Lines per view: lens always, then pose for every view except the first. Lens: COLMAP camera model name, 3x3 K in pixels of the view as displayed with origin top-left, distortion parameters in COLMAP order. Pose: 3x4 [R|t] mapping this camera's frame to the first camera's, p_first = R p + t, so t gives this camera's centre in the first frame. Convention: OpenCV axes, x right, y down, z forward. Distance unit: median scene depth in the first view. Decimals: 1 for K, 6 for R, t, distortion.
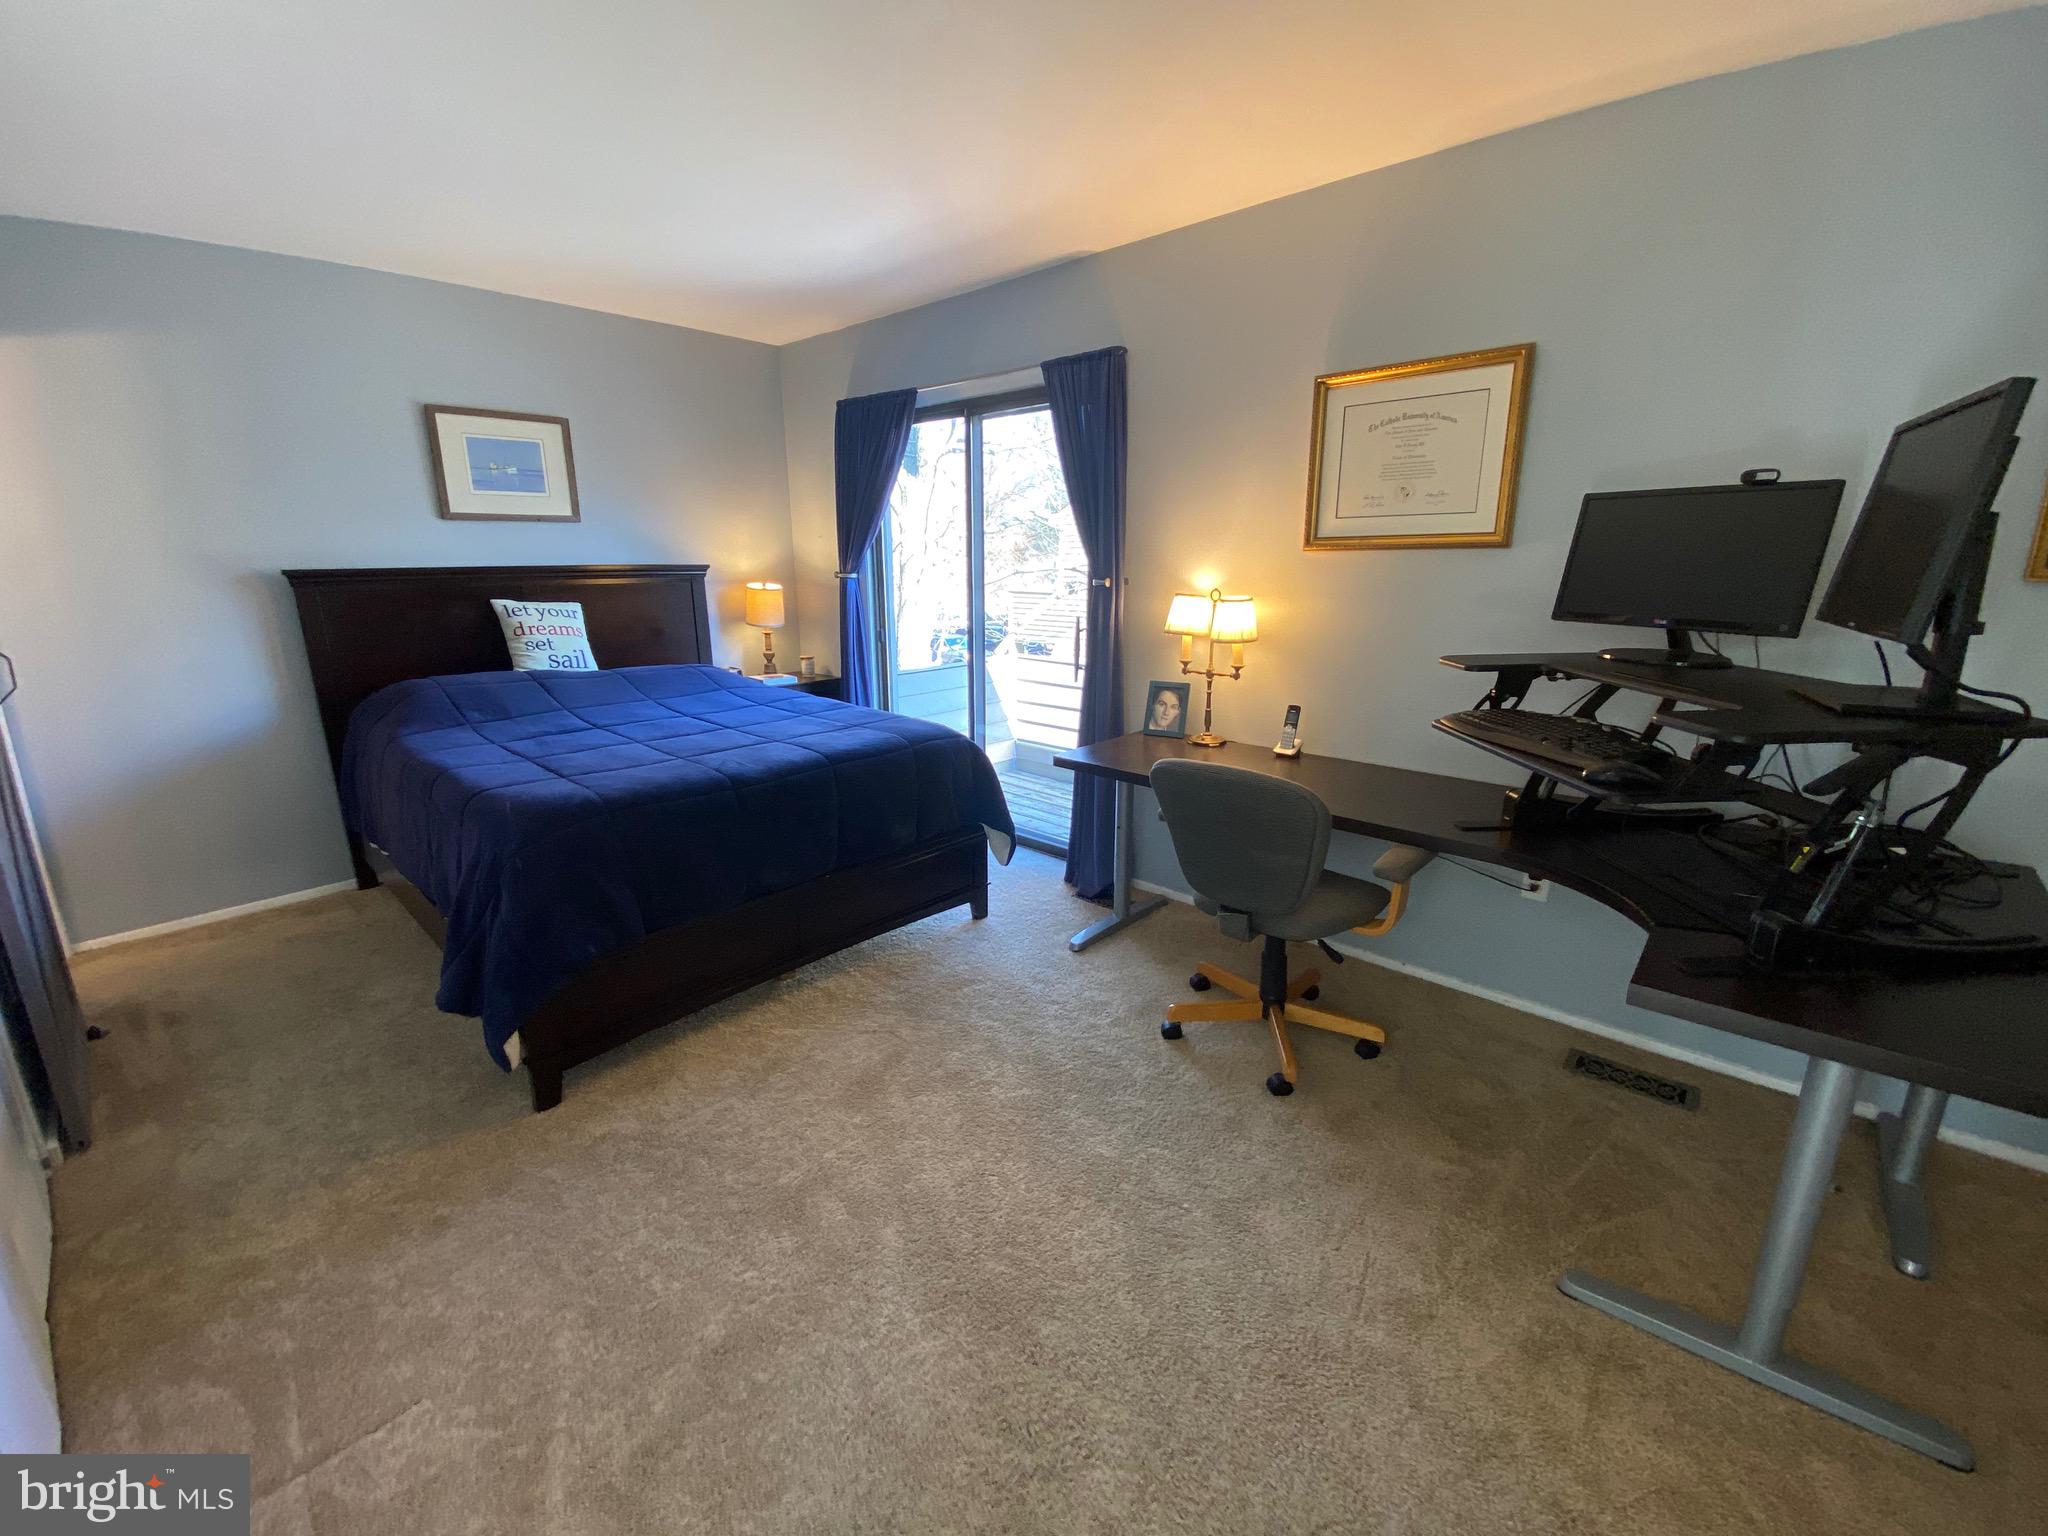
lens RADIAL K [[829.1, 0, 1038.0], [0, 829.1, 776.7], [0, 0, 1]] dist [0.013015, -0.015968]
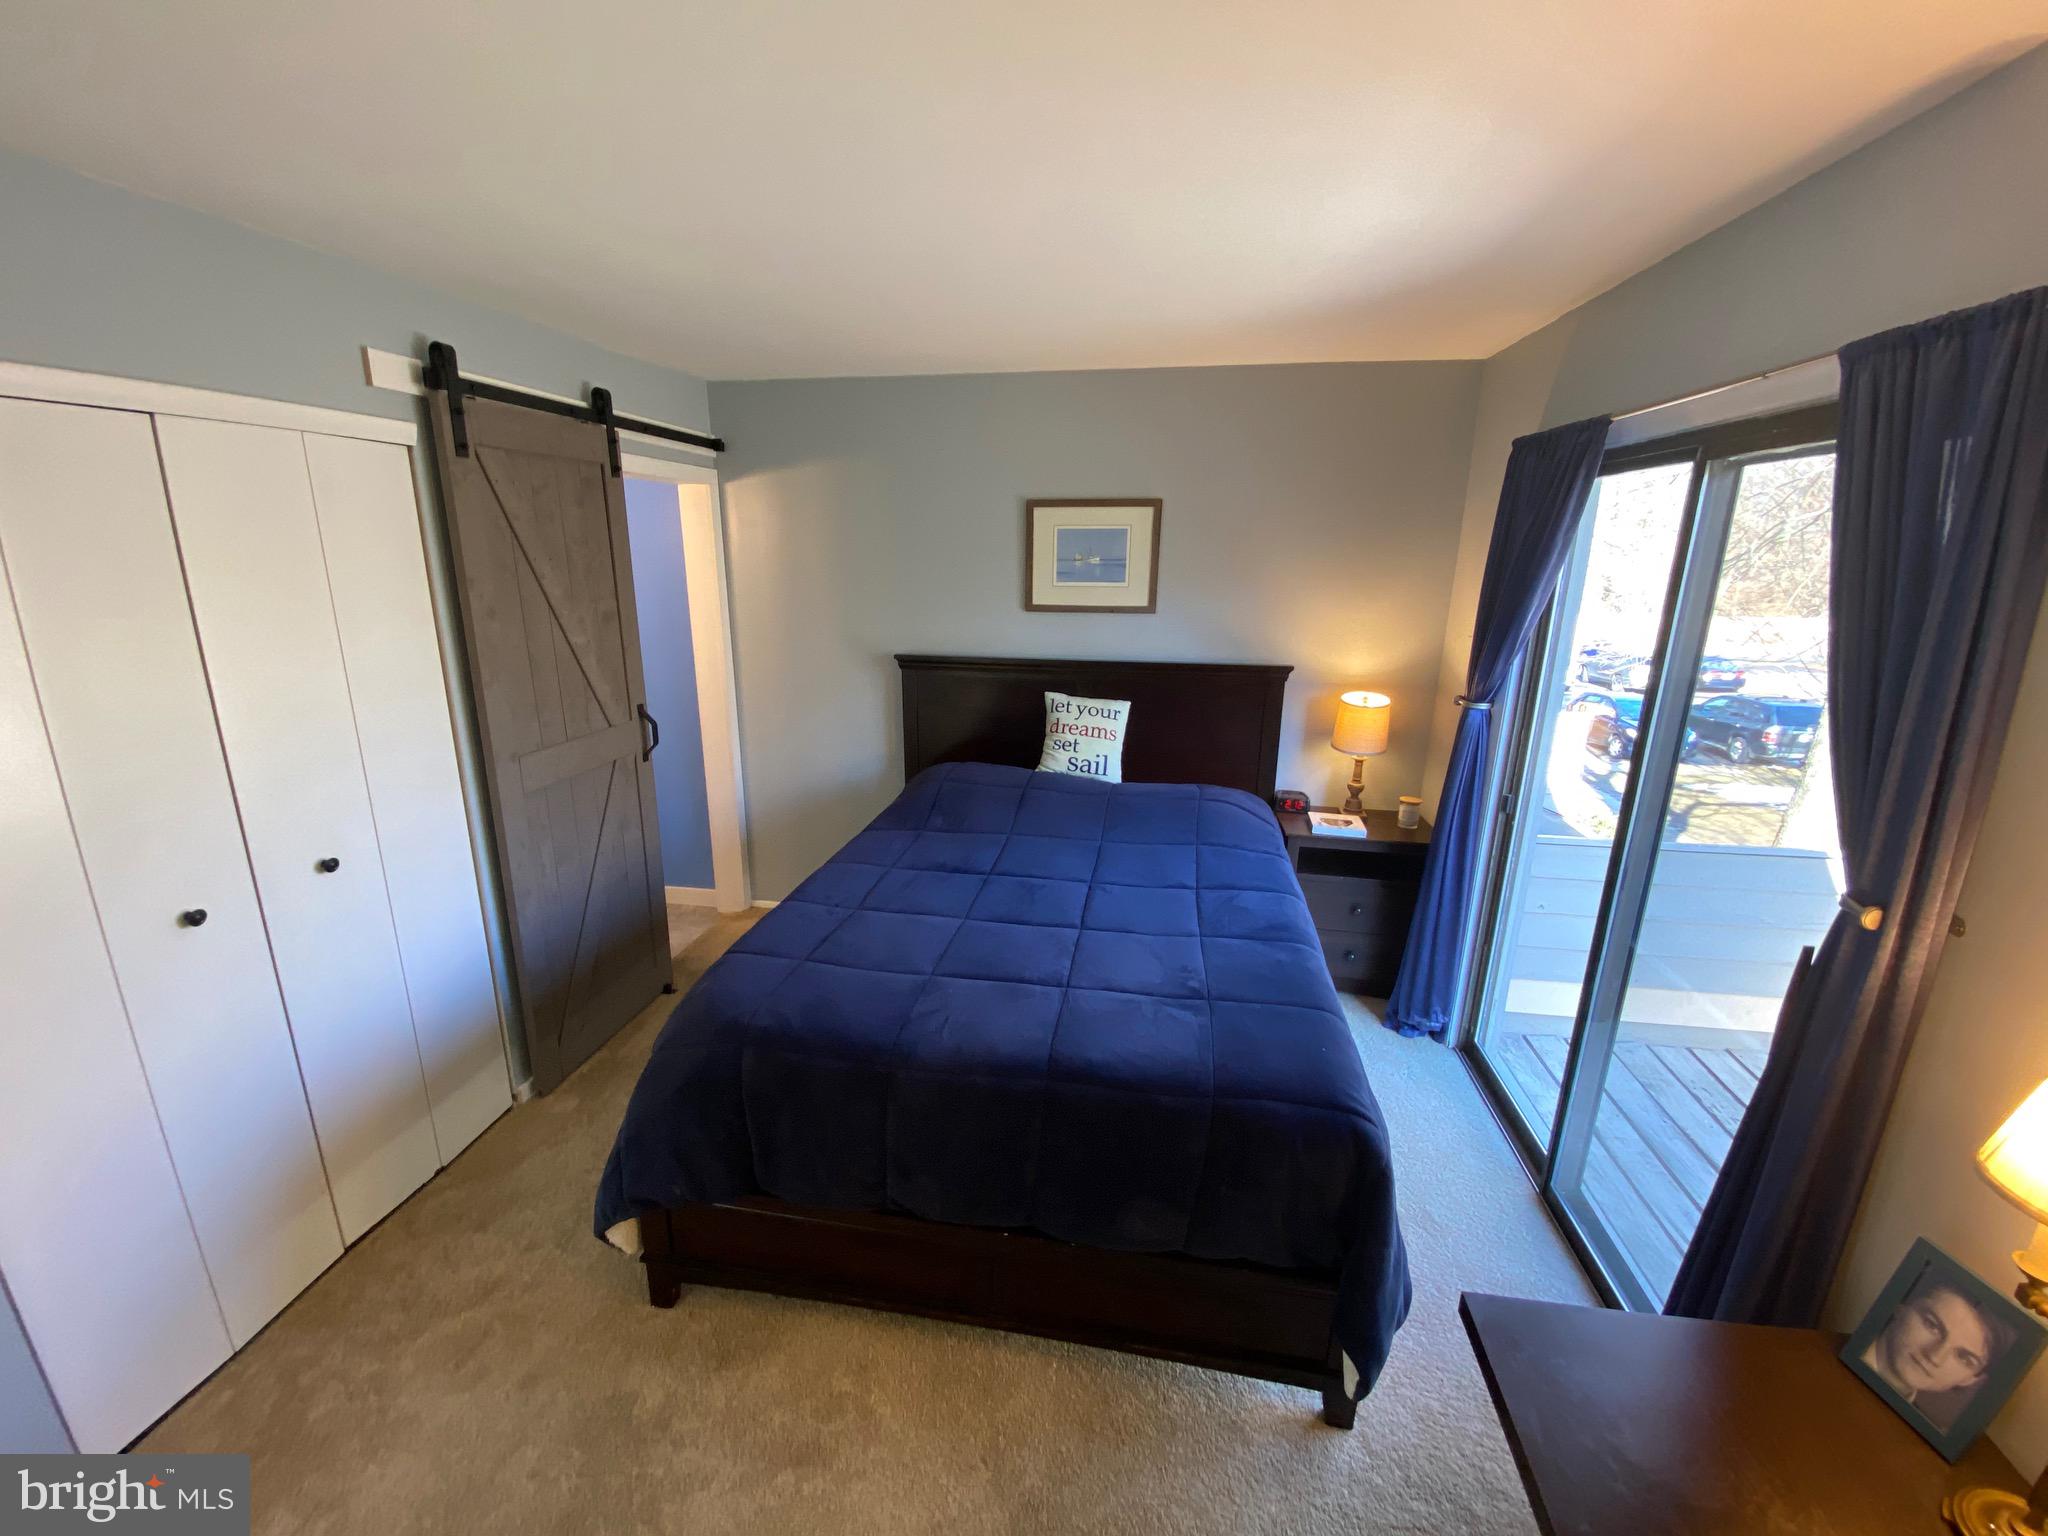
lens RADIAL K [[829.1, 0, 1028.6], [0, 829.1, 770.1], [0, 0, 1]] dist [0.013015, -0.015968]
pose [[0.531169, 0.226249, -0.816499, 0.151401], [-0.226891, 0.966474, 0.120204, -0.229120], [0.816321, 0.121407, 0.564695, 0.424302]]
